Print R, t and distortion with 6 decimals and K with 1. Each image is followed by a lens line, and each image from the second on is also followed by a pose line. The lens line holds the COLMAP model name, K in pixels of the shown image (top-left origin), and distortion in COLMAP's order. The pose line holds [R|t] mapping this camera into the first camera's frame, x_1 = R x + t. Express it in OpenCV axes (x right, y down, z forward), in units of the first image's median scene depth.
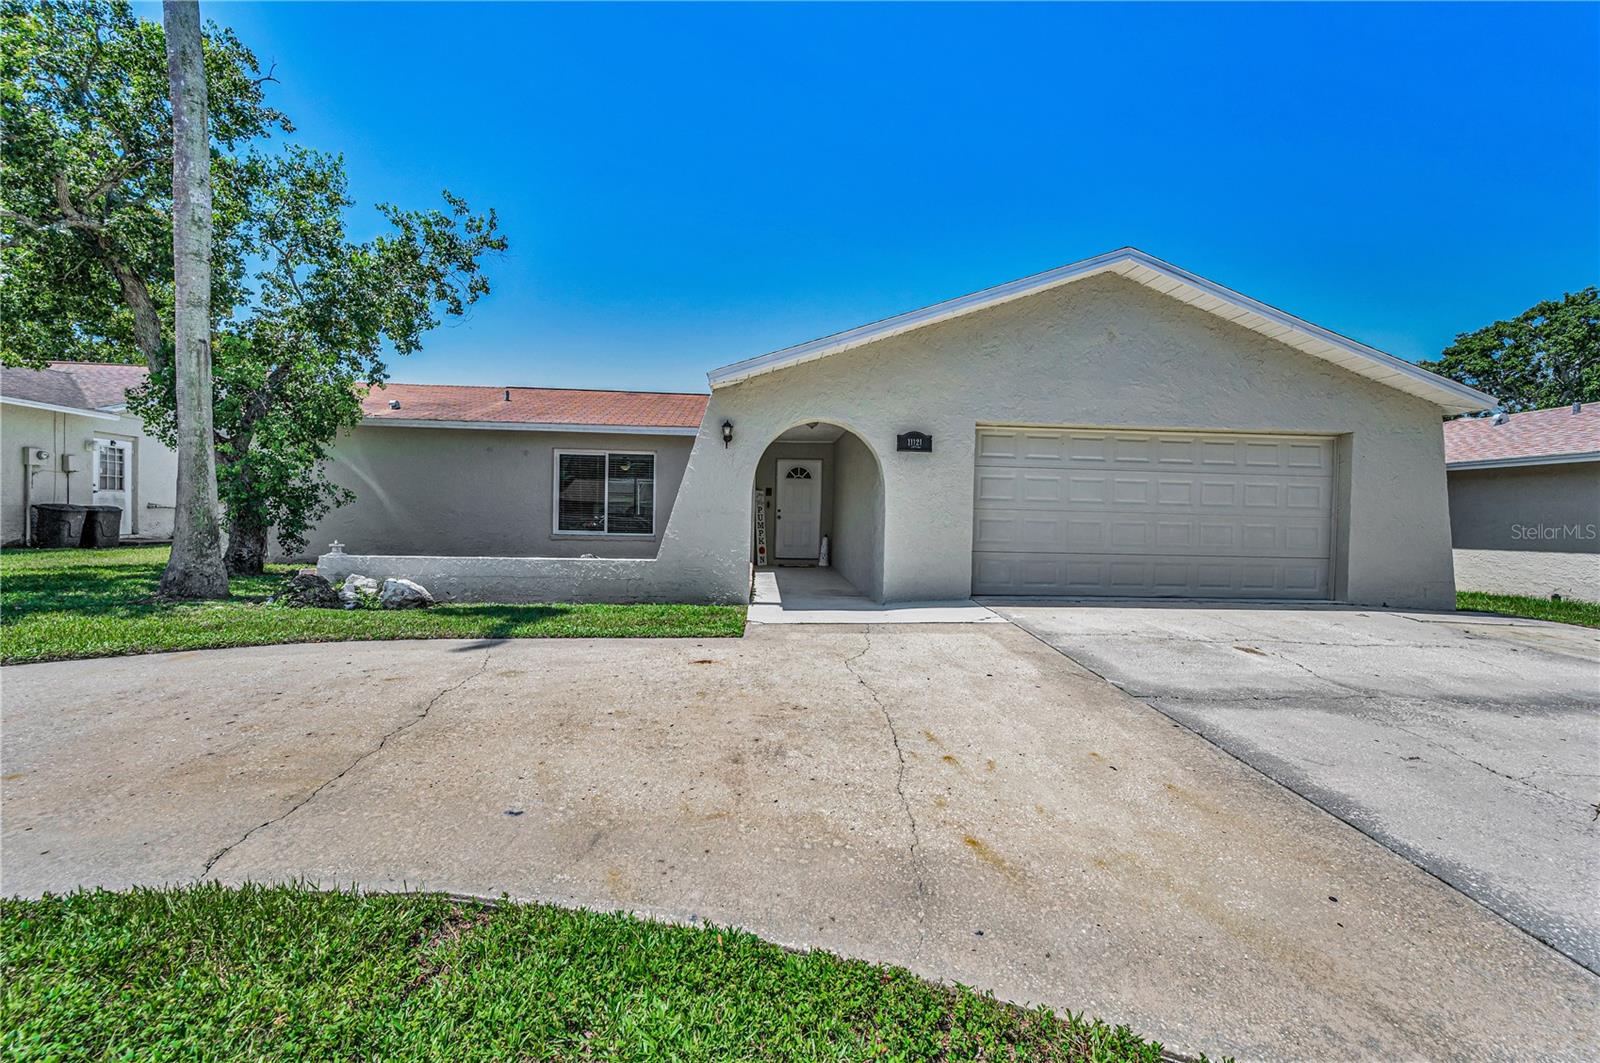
lens RADIAL K [[656.1, 0, 804.9], [0, 656.1, 528.2], [0, 0, 1]] dist [-0.000965, -0.000092]
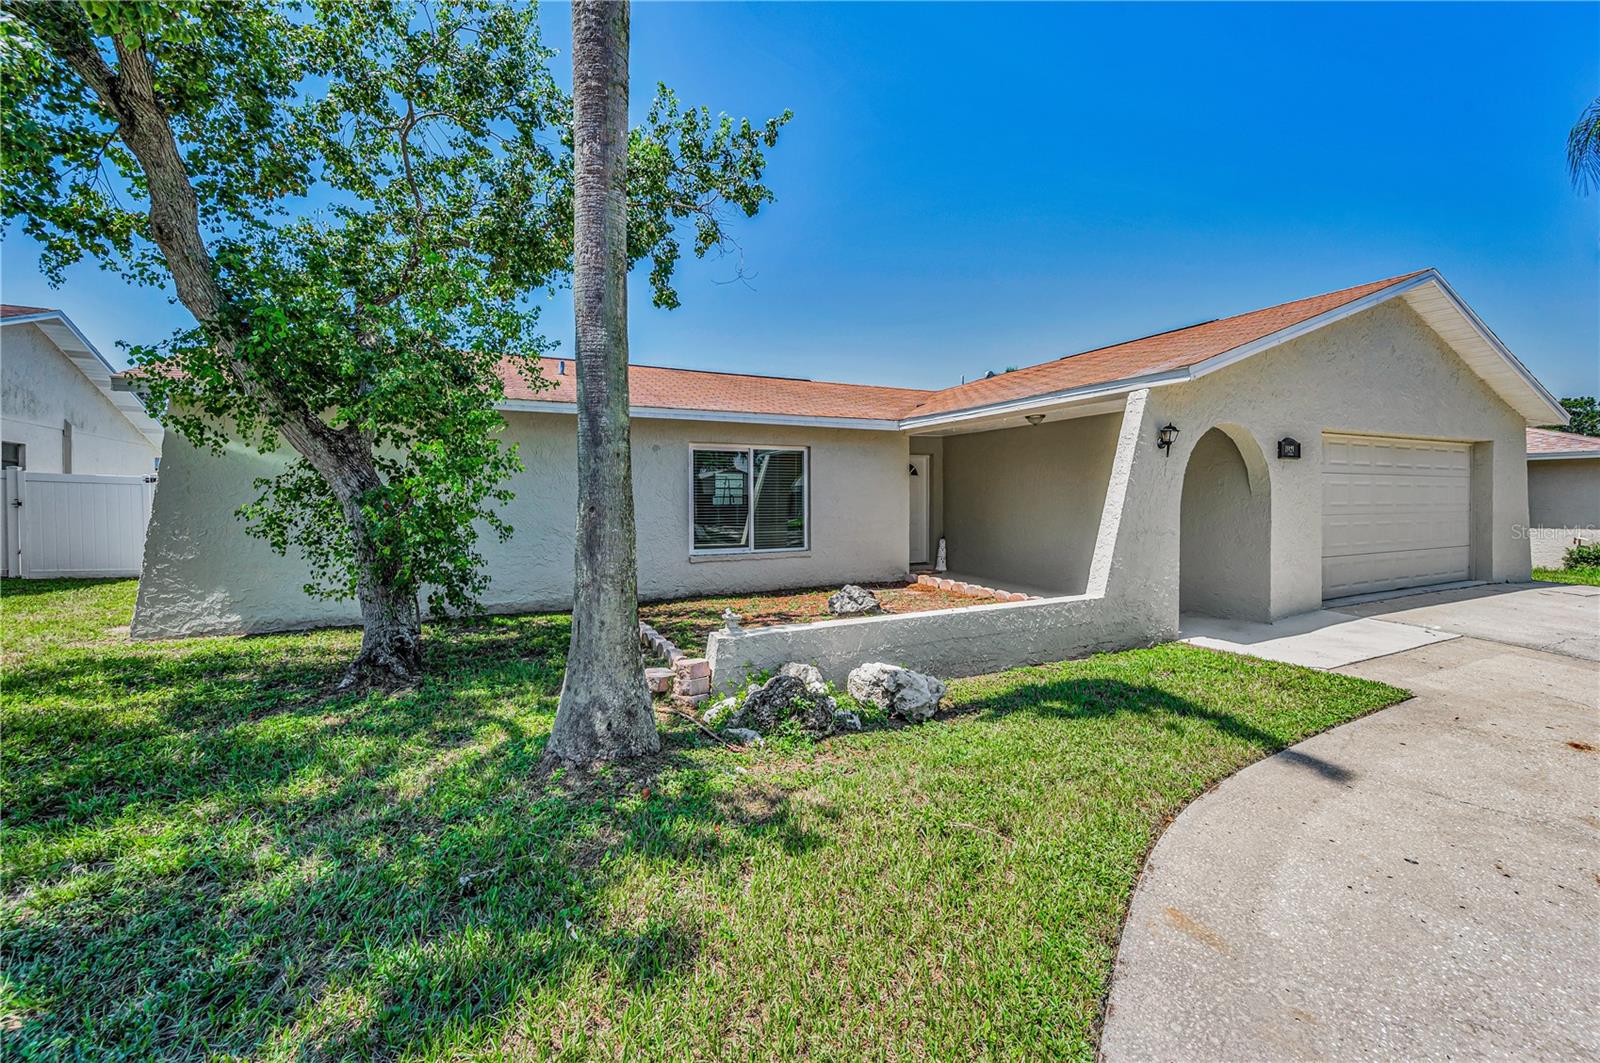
lens RADIAL K [[647.2, 0, 812.8], [0, 647.2, 495.8], [0, 0, 1]] dist [0.000405, -0.000022]
pose [[0.927057, -0.022527, 0.374244, -0.793515], [0.029184, 0.999500, -0.012130, -0.069903], [-0.373784, 0.022167, 0.927251, 0.381052]]
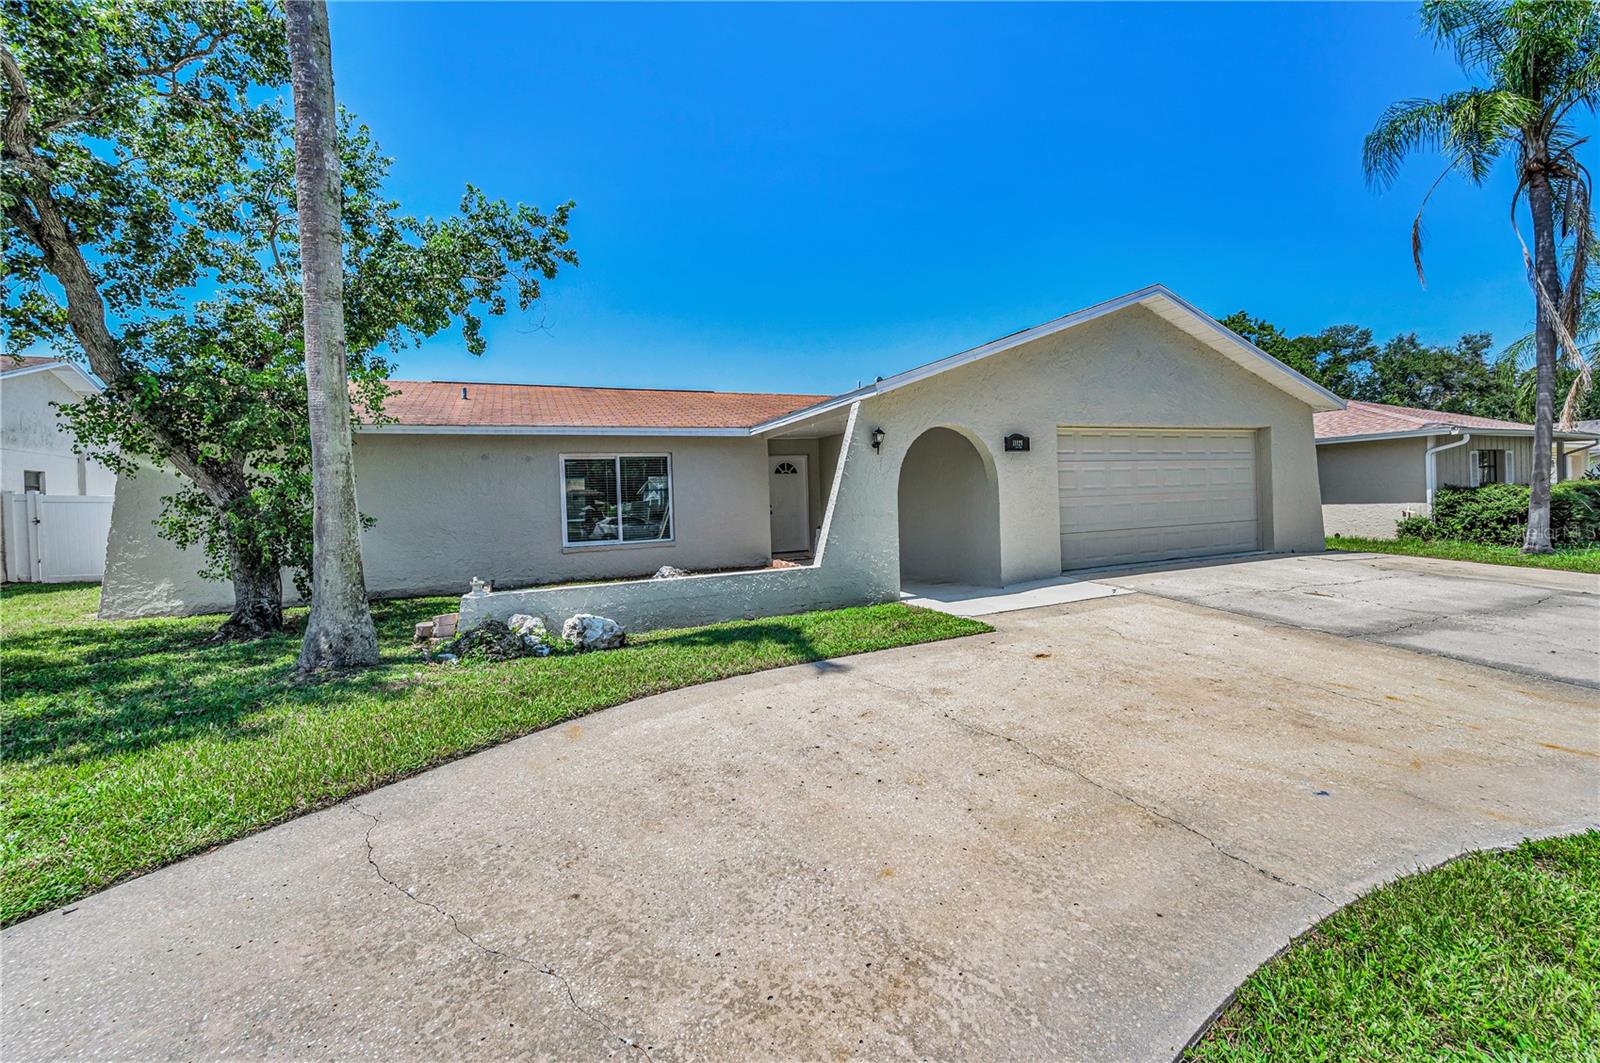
lens RADIAL K [[647.2, 0, 812.8], [0, 647.2, 495.8], [0, 0, 1]] dist [0.000405, -0.000022]
pose [[0.940514, -0.052799, 0.335627, -0.532543], [0.060213, 0.998117, -0.011715, -0.046242], [-0.334376, 0.031227, 0.941922, 0.059260]]
